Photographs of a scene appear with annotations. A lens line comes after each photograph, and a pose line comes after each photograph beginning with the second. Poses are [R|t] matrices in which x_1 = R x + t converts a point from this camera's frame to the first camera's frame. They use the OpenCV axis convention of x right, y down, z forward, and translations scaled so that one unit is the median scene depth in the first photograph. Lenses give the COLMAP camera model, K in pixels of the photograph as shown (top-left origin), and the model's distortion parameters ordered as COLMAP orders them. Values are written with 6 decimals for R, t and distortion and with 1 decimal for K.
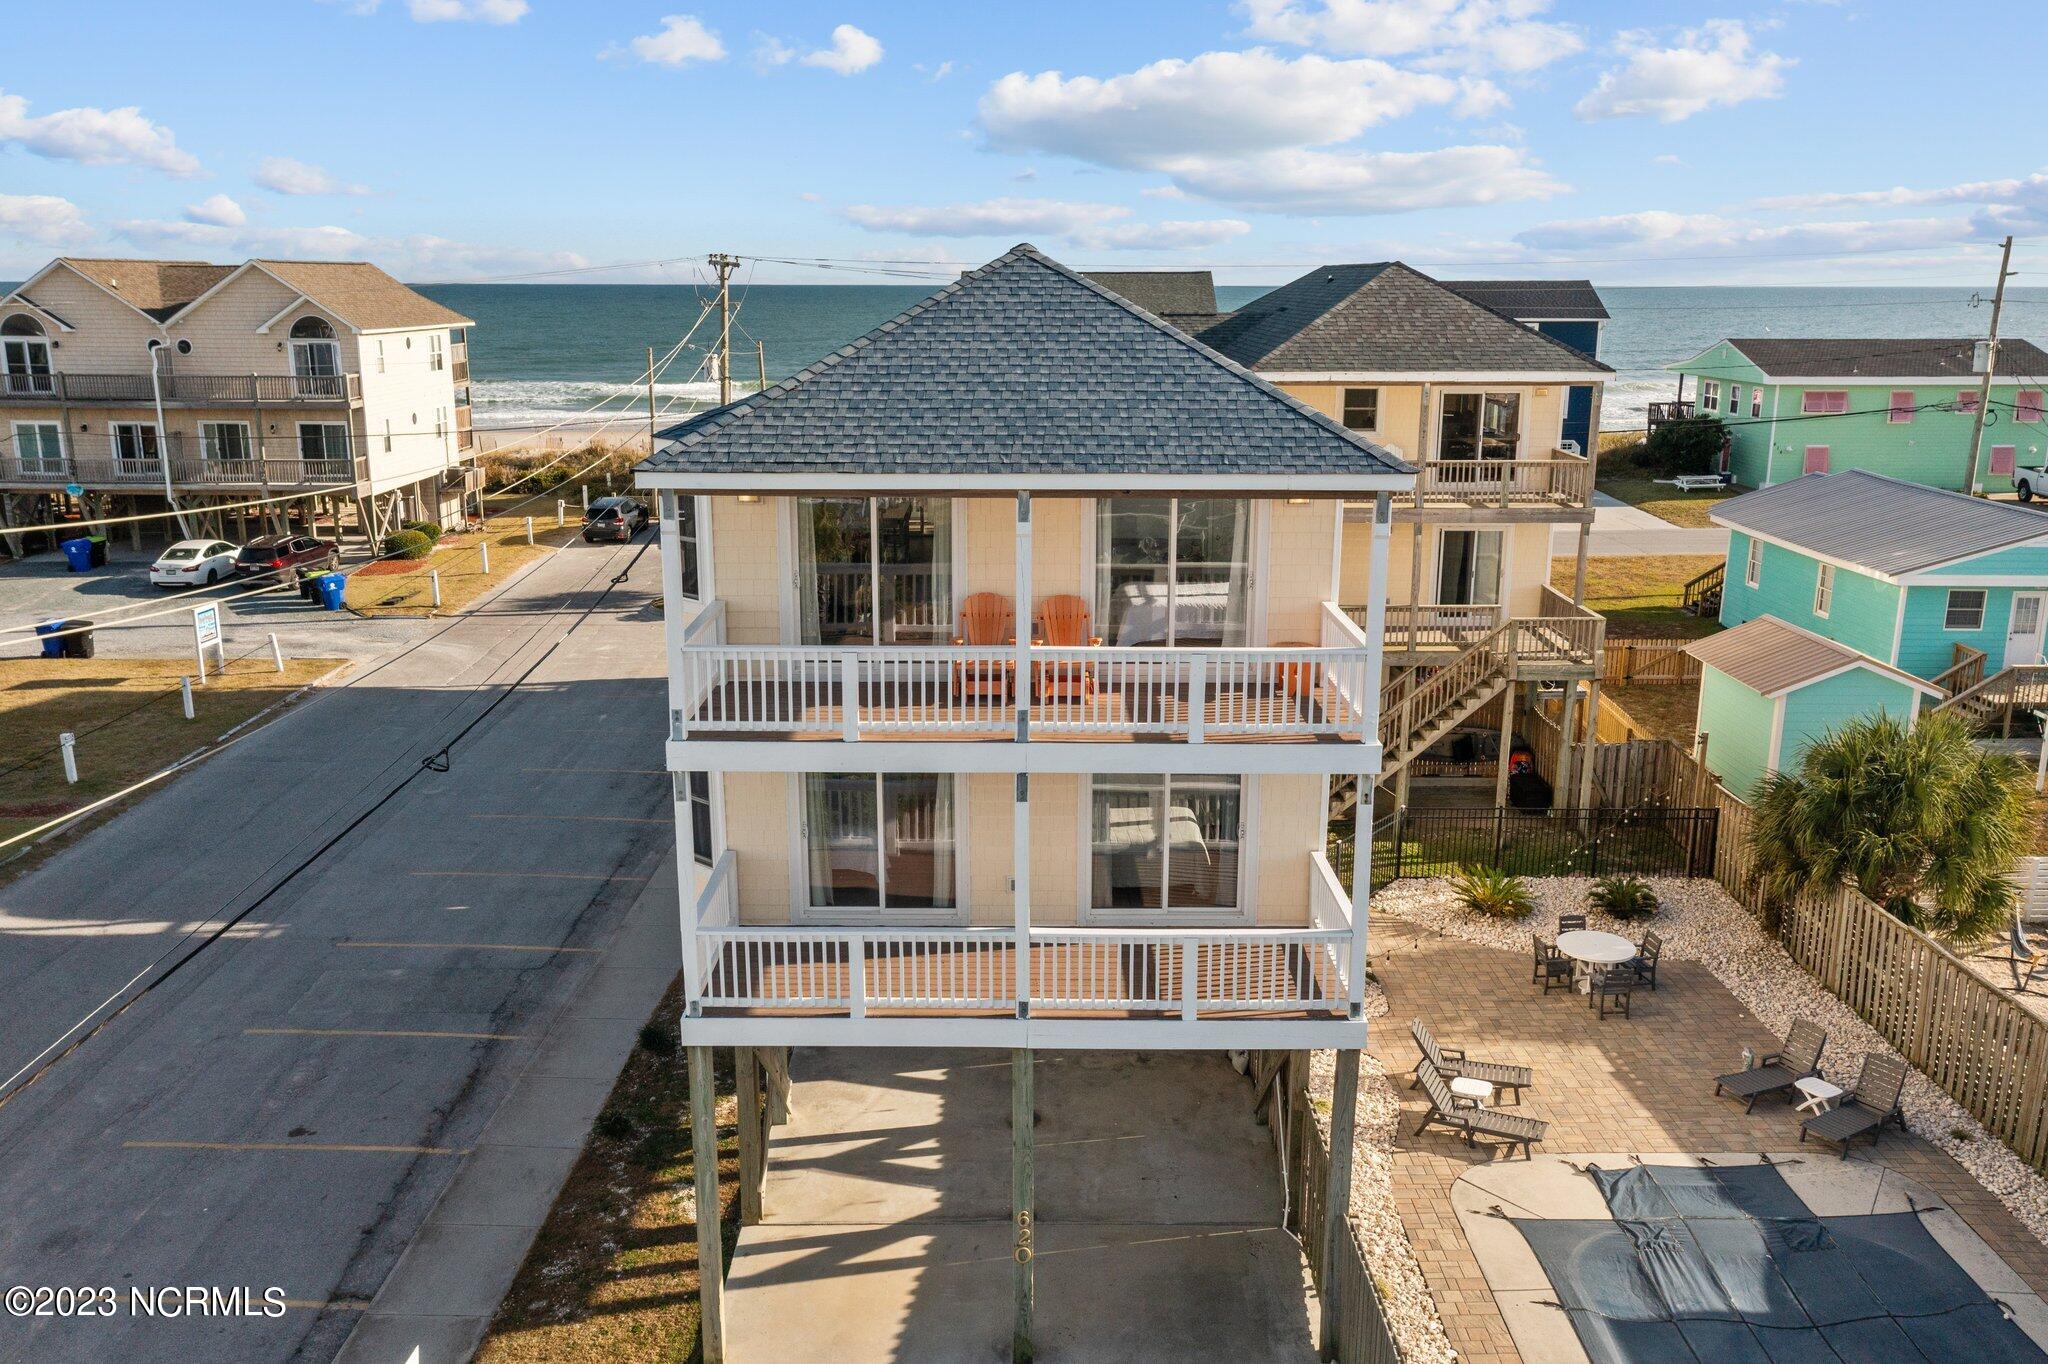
lens RADIAL K [[1633.0, 0, 1024.0], [0, 1633.0, 682.0], [0, 0, 1]] dist [0.001822, 0.001264]
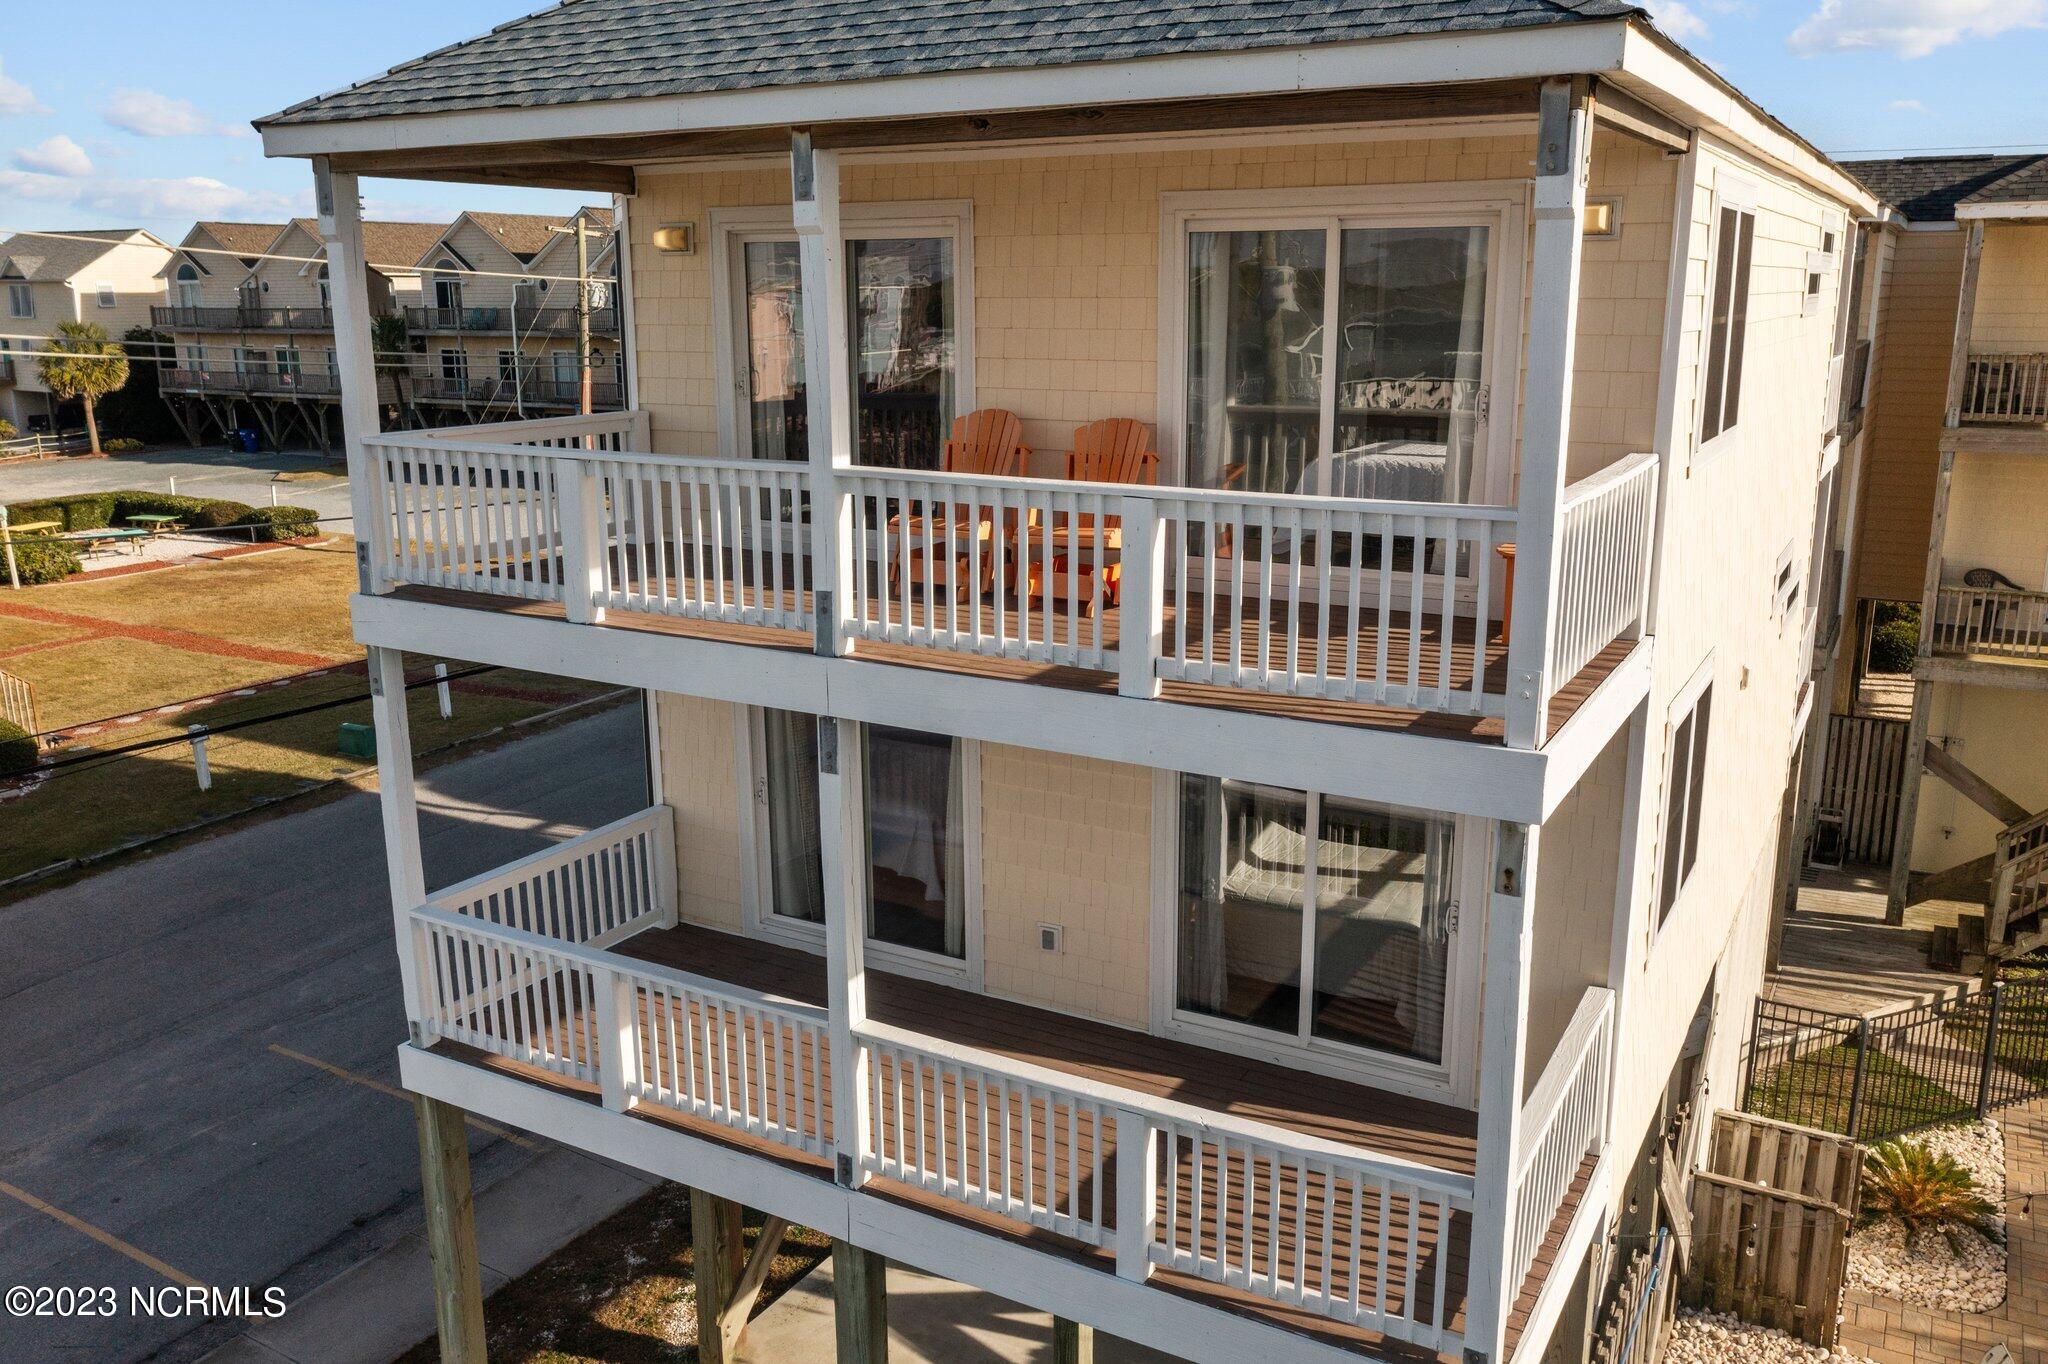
lens RADIAL K [[1638.2, 0, 1024.0], [0, 1638.2, 682.0], [0, 0, 1]] dist [-0.003670, -0.001436]
pose [[0.869009, 0.108580, -0.482735, 0.254766], [-0.109352, 0.993646, 0.026645, 0.021172], [0.482561, 0.029633, 0.875361, 0.495836]]
